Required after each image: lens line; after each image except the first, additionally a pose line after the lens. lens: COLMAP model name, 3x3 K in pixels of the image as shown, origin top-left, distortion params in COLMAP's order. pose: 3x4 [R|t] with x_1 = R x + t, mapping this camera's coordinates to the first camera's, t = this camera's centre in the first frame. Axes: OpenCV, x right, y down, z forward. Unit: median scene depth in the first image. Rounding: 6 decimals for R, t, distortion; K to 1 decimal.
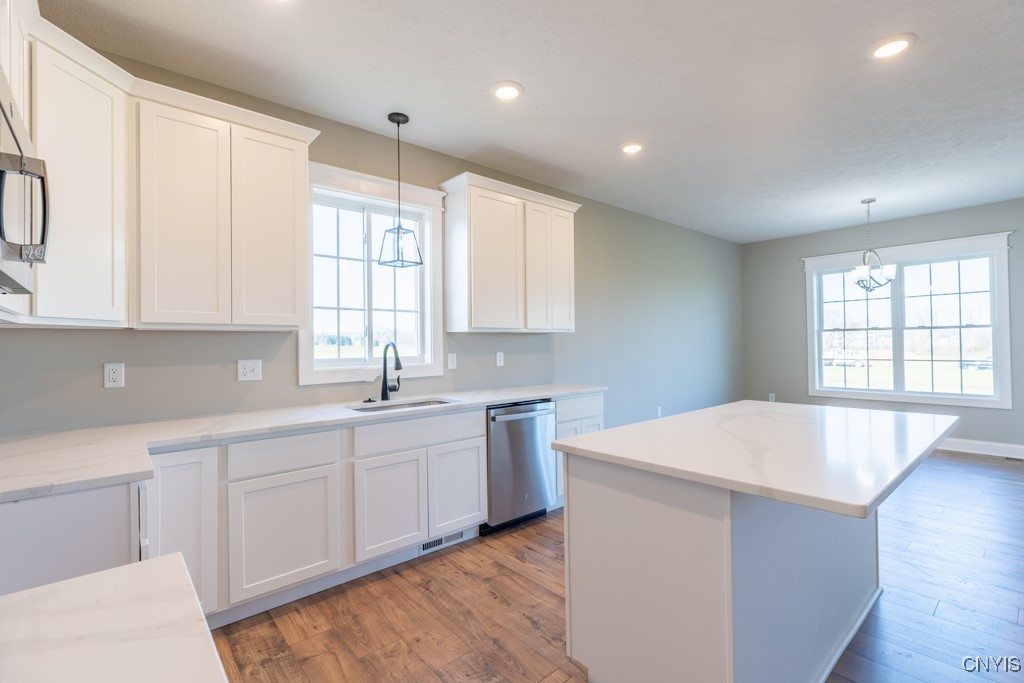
lens RADIAL K [[462.1, 0, 515.4], [0, 462.1, 340.4], [0, 0, 1]] dist [0.004915, -0.000592]
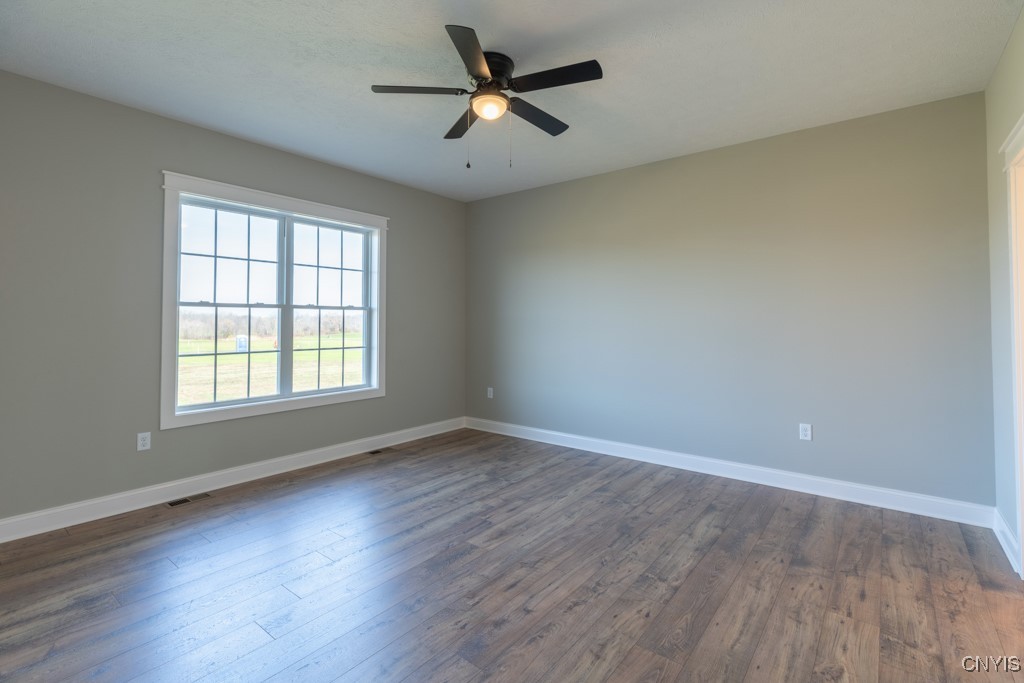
lens RADIAL K [[473.4, 0, 509.5], [0, 473.4, 309.9], [0, 0, 1]] dist [0.006077, -0.000587]
pose [[-0.181176, 0.037999, 0.982716, 0.048938], [-0.006030, 0.999192, -0.039747, 0.006821], [-0.983432, -0.013127, -0.180801, 0.856730]]
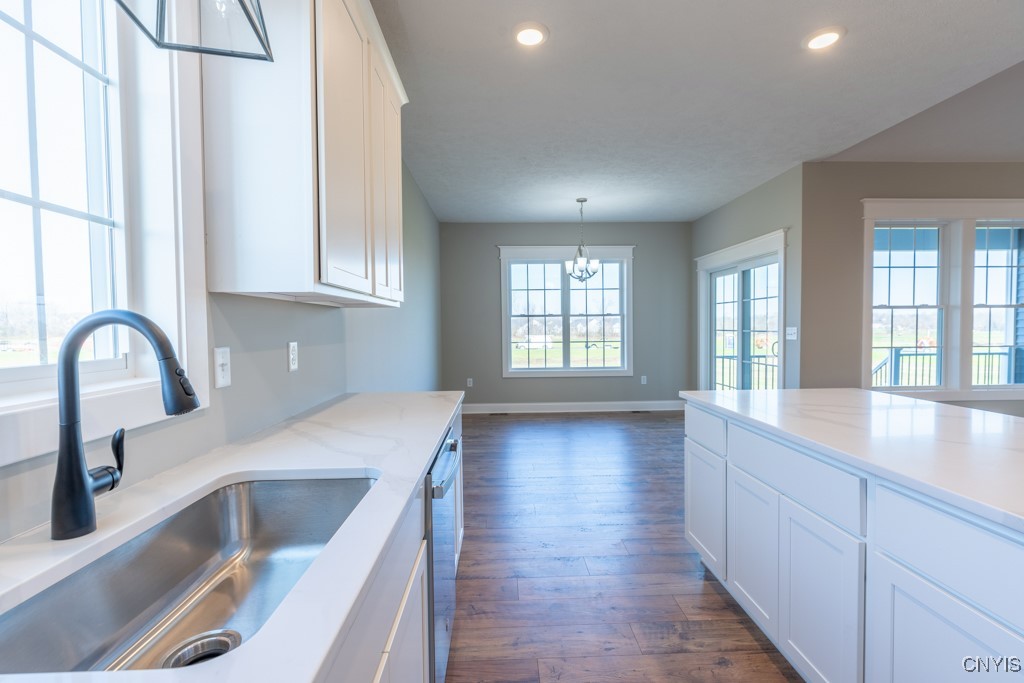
lens RADIAL K [[462.1, 0, 515.4], [0, 462.1, 340.4], [0, 0, 1]] dist [0.004915, -0.000592]
pose [[0.632580, -0.018435, 0.774276, -0.190550], [-0.003463, 0.999639, 0.026630, 0.007516], [-0.774487, -0.019527, 0.632288, 0.376583]]
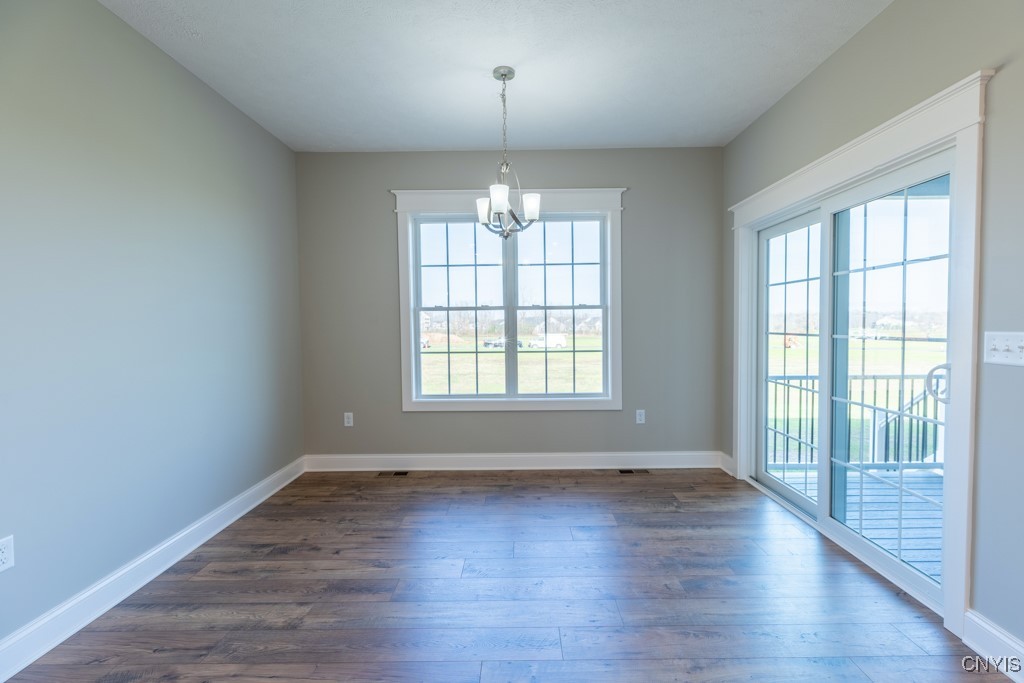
lens RADIAL K [[462.1, 0, 515.4], [0, 462.1, 340.4], [0, 0, 1]] dist [0.004915, -0.000592]
pose [[0.663357, -0.021380, 0.747998, 0.316840], [-0.003890, 0.999480, 0.032018, 0.001697], [-0.748293, -0.024149, 0.662928, 0.559675]]
